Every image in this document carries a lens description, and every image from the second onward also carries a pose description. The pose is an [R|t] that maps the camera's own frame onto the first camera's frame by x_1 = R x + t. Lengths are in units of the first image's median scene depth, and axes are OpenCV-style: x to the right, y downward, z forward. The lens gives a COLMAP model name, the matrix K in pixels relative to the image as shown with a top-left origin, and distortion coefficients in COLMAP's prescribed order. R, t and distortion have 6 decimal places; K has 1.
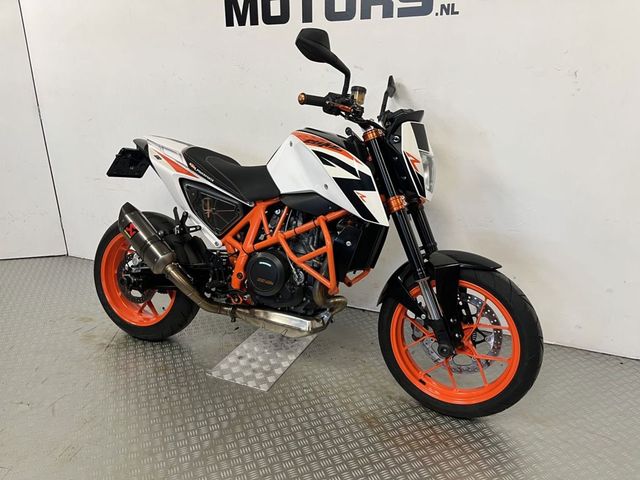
lens RADIAL K [[478.0, 0, 320.0], [0, 478.0, 240.0], [0, 0, 1]] dist [0.048794, 0.001713]
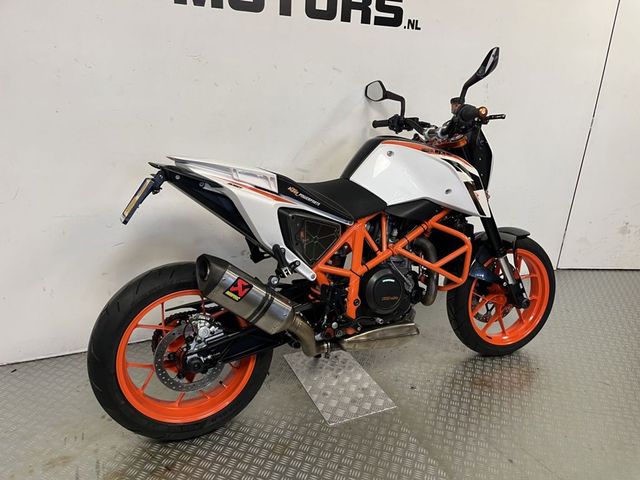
lens RADIAL K [[478.0, 0, 320.0], [0, 478.0, 240.0], [0, 0, 1]] dist [0.048794, 0.001713]
pose [[0.666949, -0.210718, 0.714687, -0.812740], [0.183685, 0.976073, 0.116369, -0.154336], [-0.722107, 0.053665, 0.689696, 0.404356]]
